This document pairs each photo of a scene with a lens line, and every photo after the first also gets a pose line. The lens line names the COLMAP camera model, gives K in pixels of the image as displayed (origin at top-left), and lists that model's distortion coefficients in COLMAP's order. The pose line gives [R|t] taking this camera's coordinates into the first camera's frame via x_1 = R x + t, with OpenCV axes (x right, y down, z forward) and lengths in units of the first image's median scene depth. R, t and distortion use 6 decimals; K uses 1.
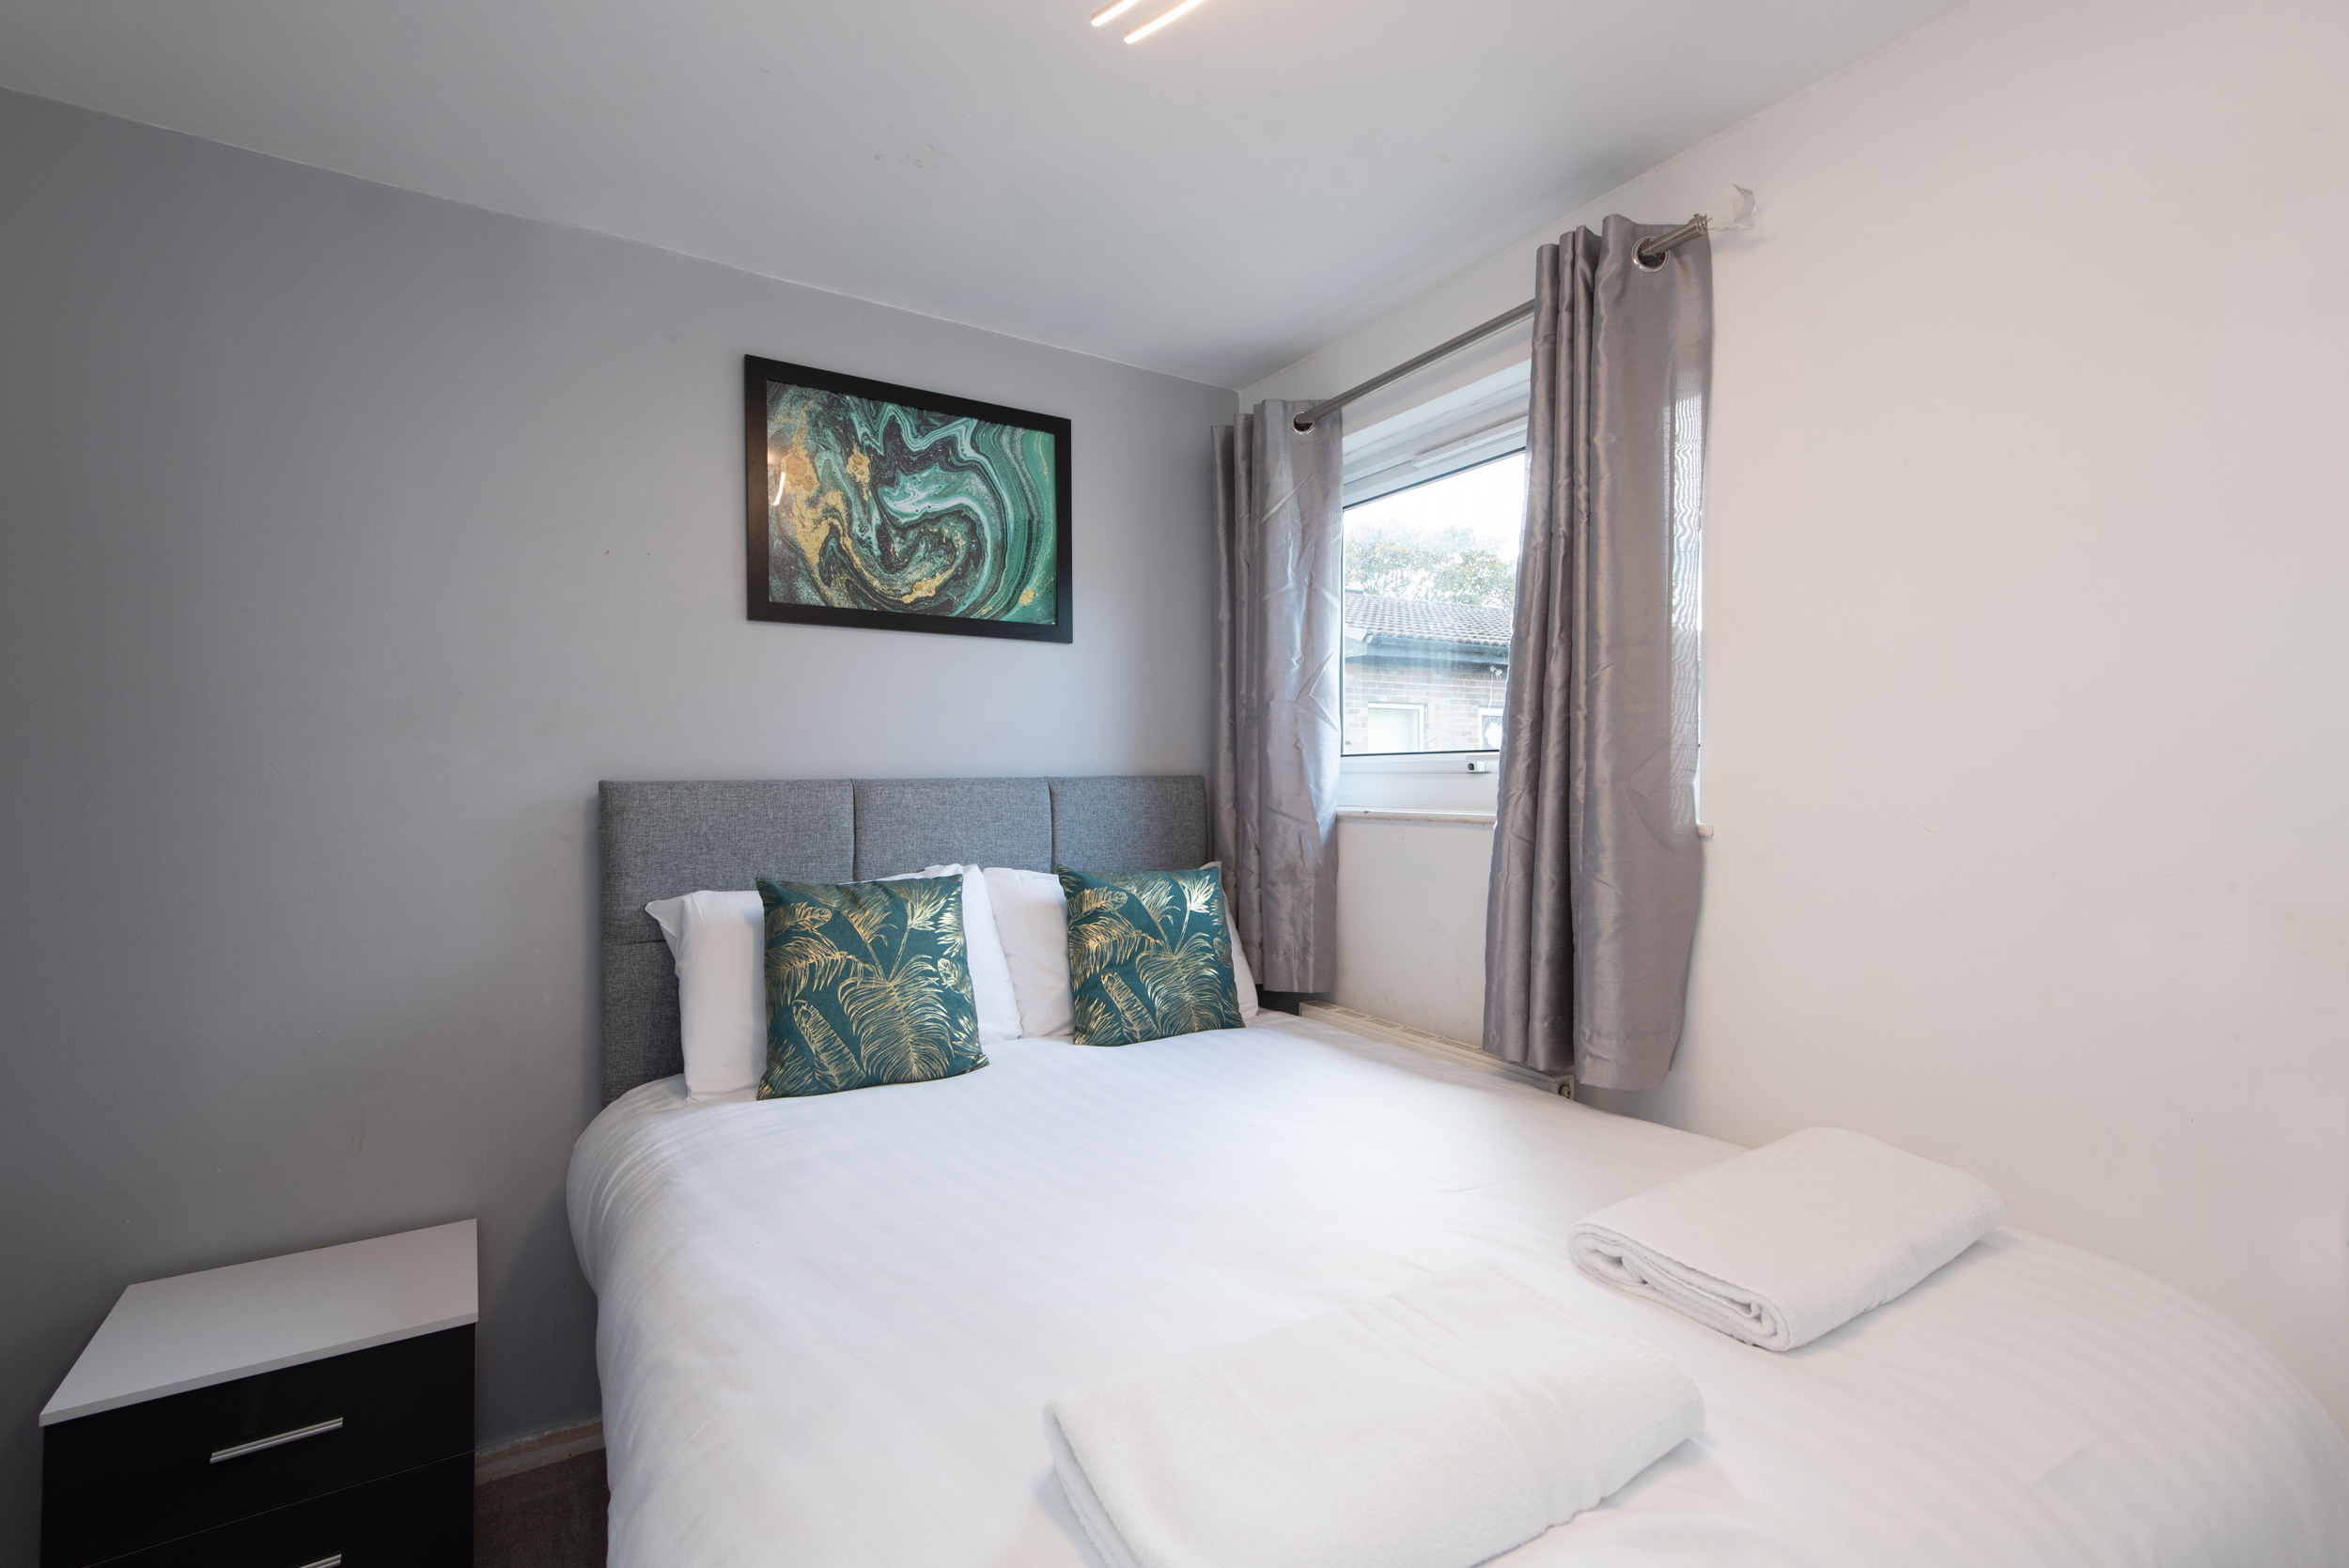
lens RADIAL K [[1057.1, 0, 1168.3], [0, 1057.1, 790.7], [0, 0, 1]] dist [0.021963, -0.006106]
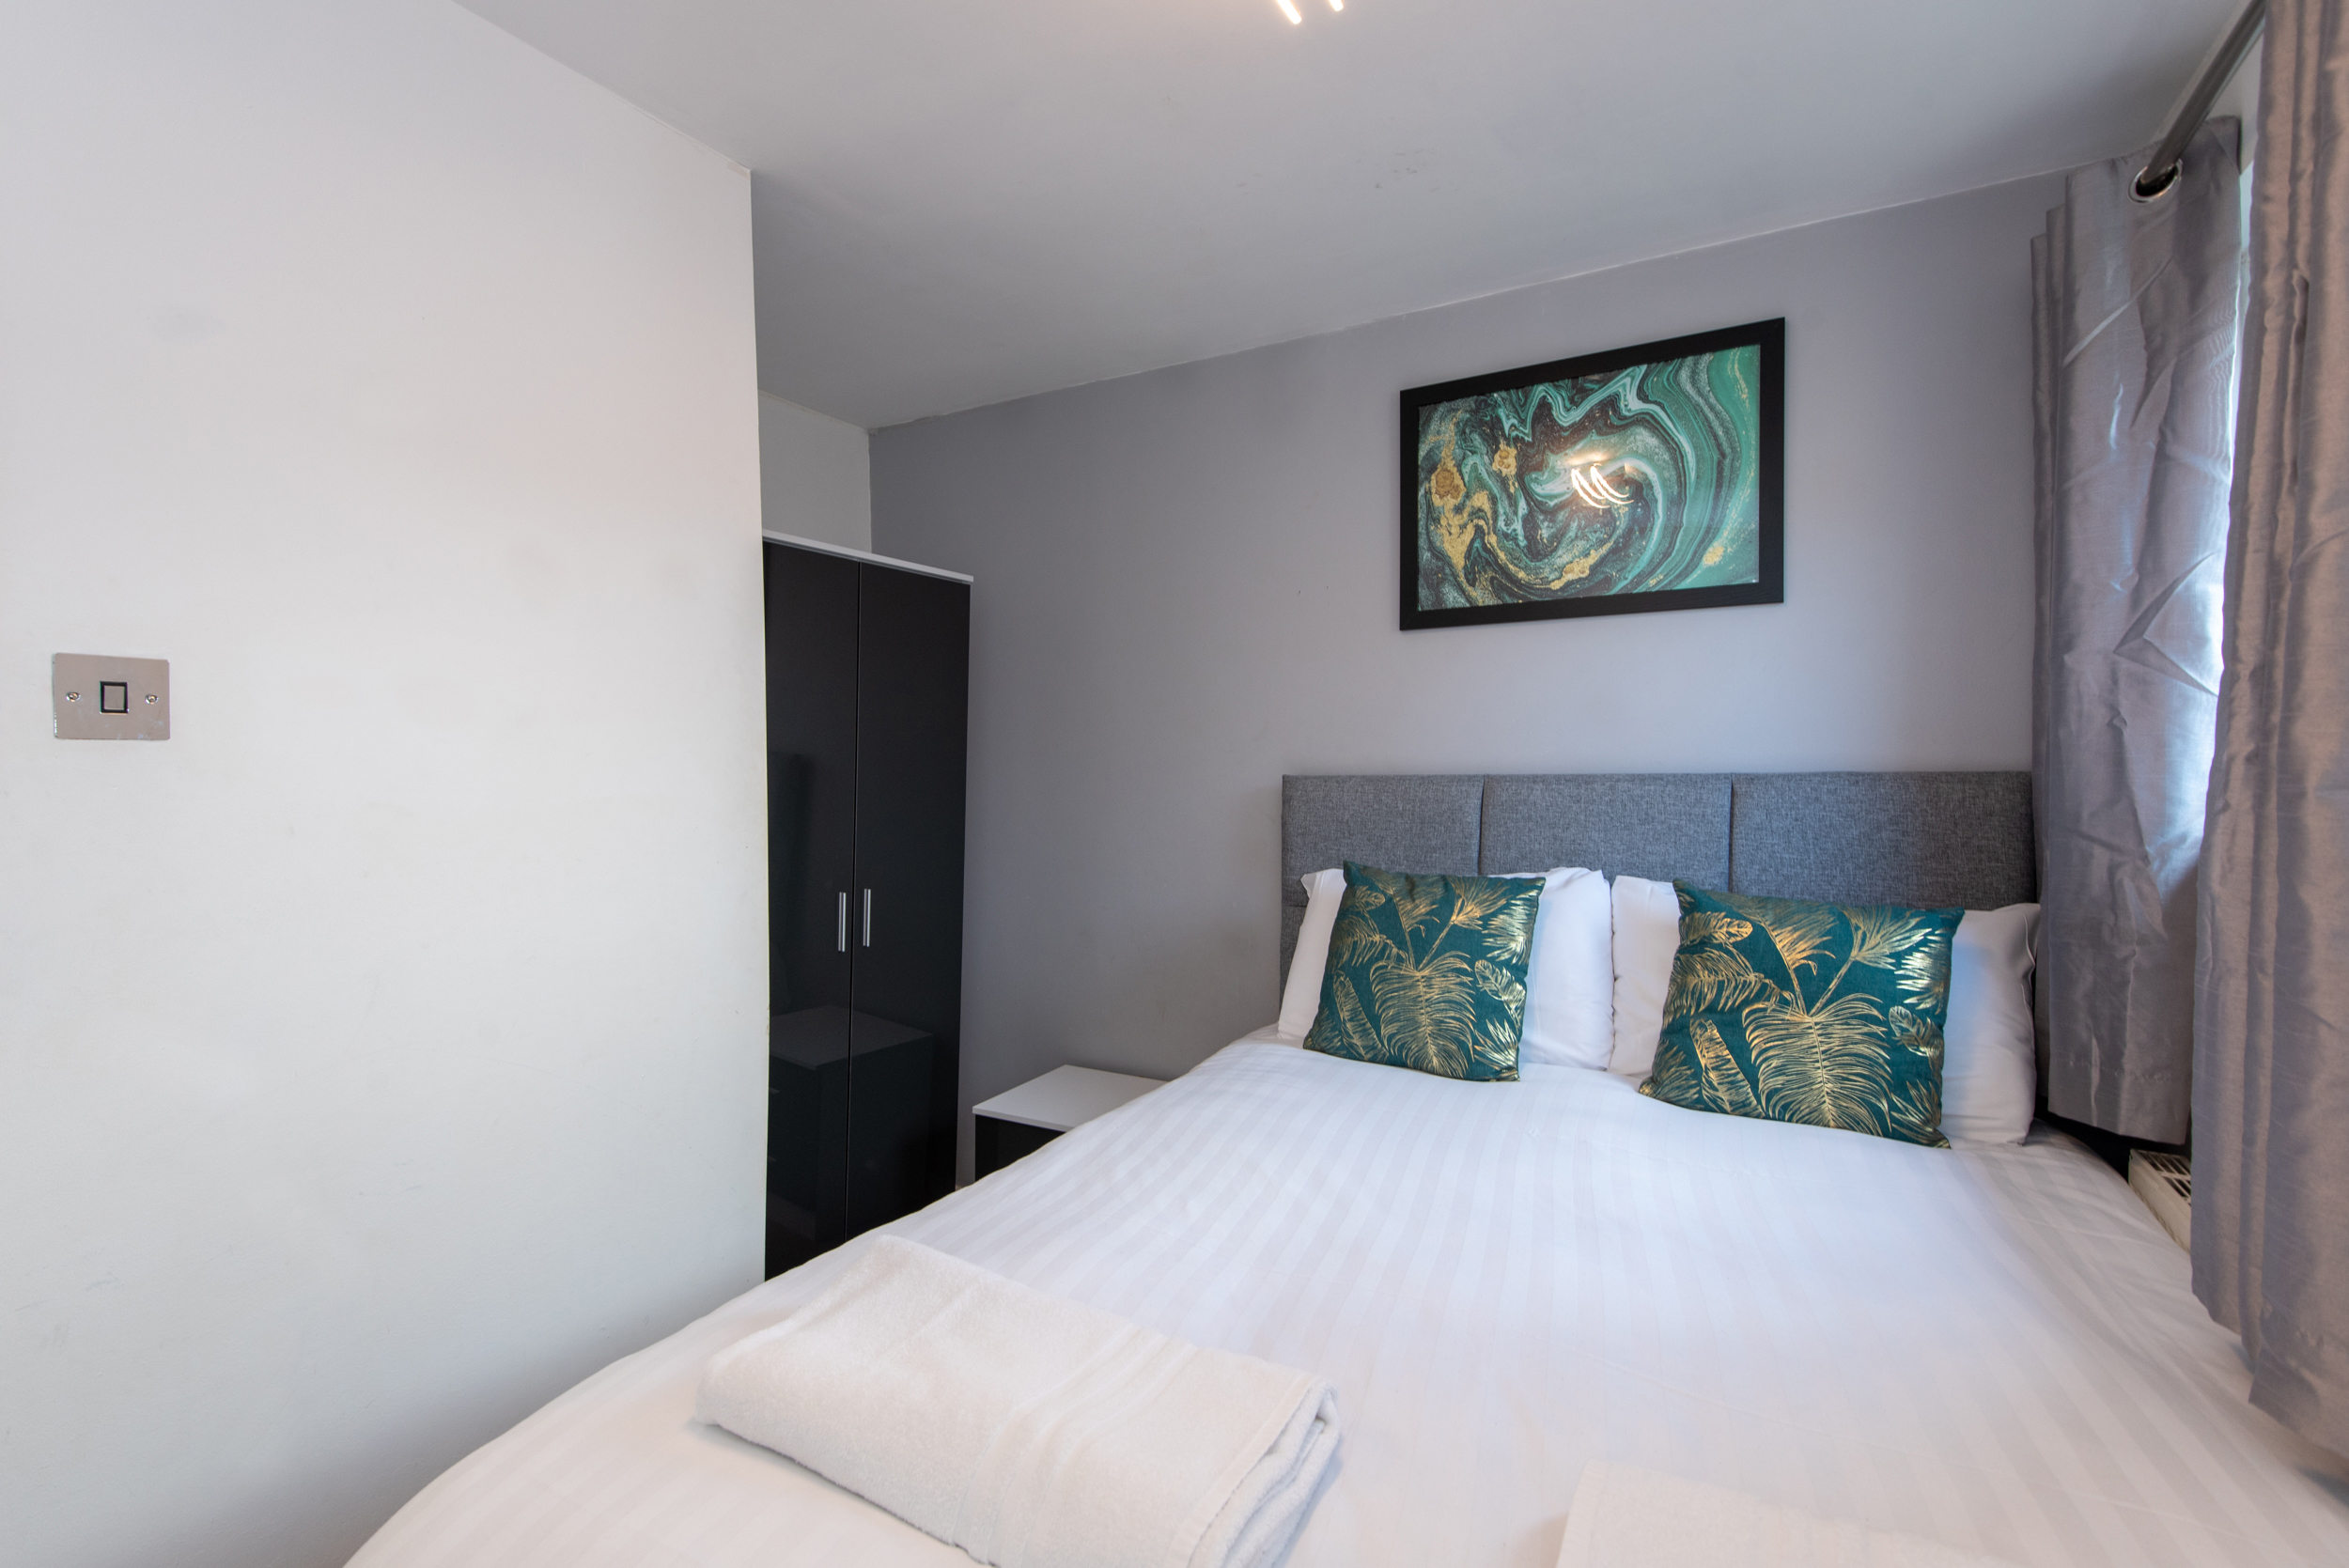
lens RADIAL K [[1057.1, 0, 1140.2], [0, 1057.1, 793.2], [0, 0, 1]] dist [0.021963, -0.006106]
pose [[0.457877, 0.020688, -0.888775, 0.444090], [-0.015314, 0.999764, 0.015383, -0.003743], [0.888884, 0.006567, 0.458086, 0.242808]]
